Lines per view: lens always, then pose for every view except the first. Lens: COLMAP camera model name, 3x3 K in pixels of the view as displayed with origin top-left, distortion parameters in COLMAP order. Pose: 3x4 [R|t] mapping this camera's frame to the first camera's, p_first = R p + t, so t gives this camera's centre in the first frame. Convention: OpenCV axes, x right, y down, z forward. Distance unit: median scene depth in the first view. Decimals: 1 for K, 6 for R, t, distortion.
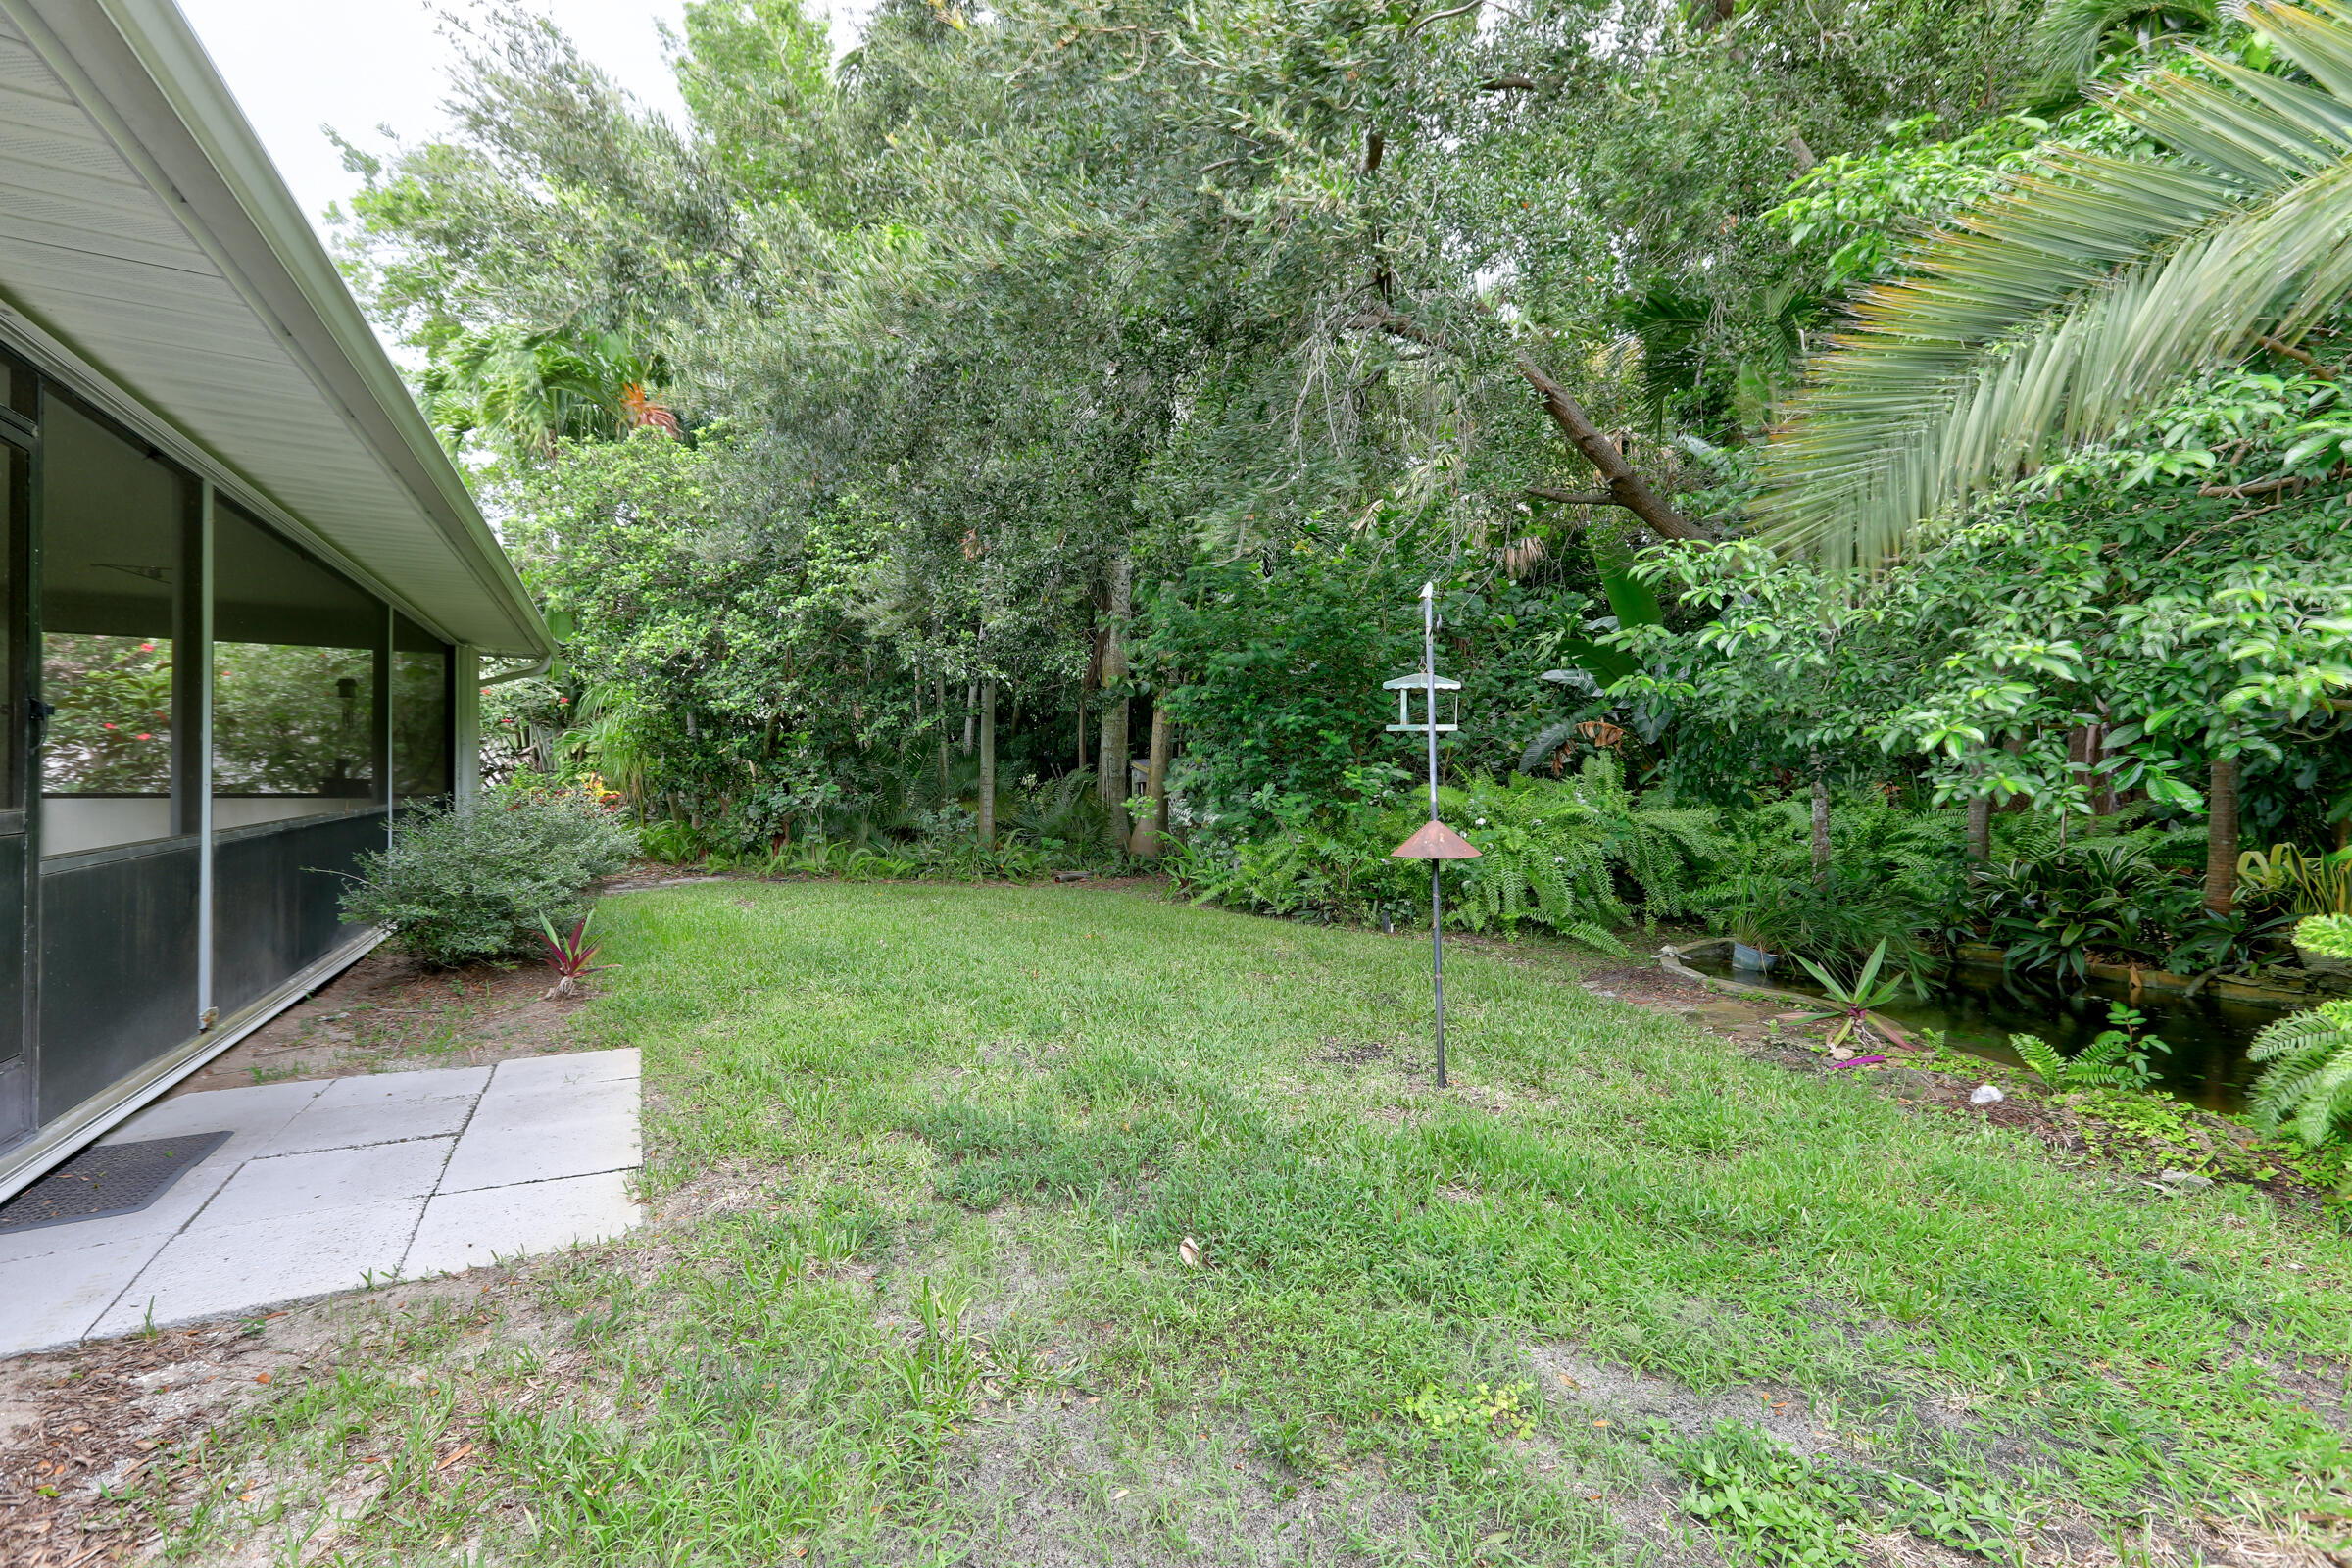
lens RADIAL K [[1055.8, 0, 1174.0], [0, 1055.8, 772.5], [0, 0, 1]] dist [0.017096, 0.003418]
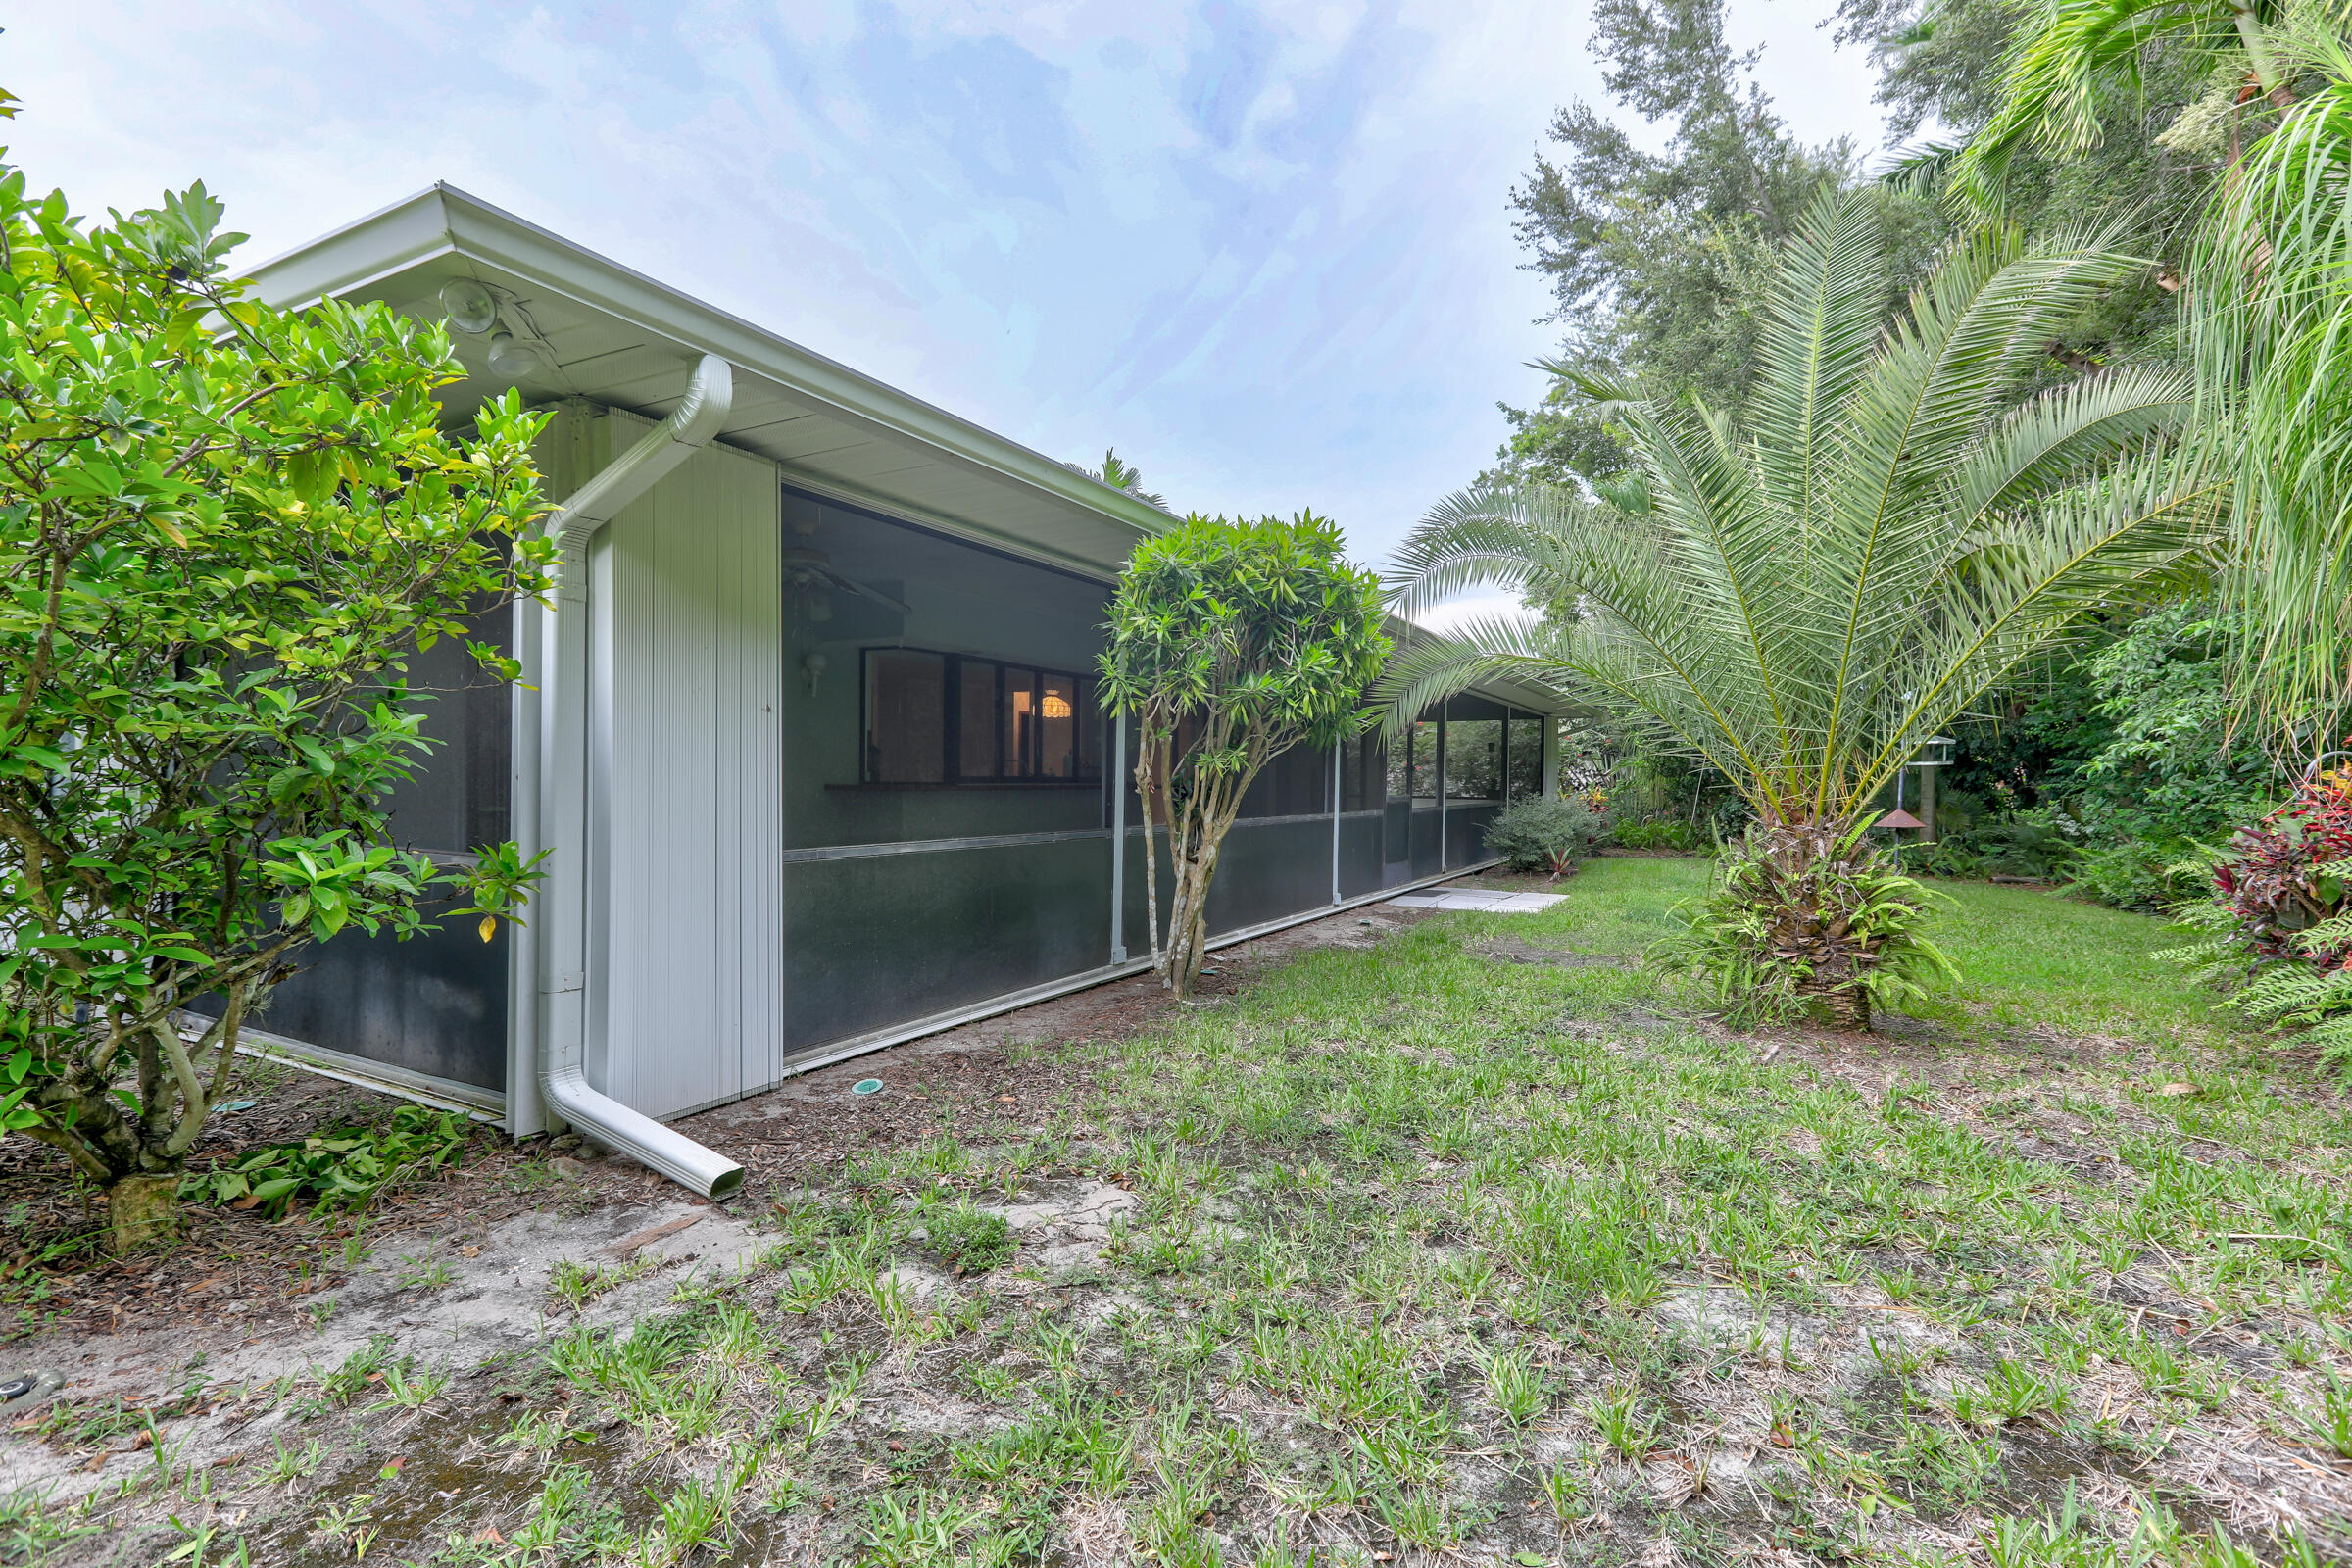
lens RADIAL K [[1055.8, 0, 1180.2], [0, 1055.8, 784.9], [0, 0, 1]] dist [0.017096, 0.003418]
pose [[0.562480, 0.002418, -0.826807, 0.549598], [-0.004985, 0.999987, -0.000467, 0.000881], [0.826796, 0.004384, 0.562485, -0.621152]]
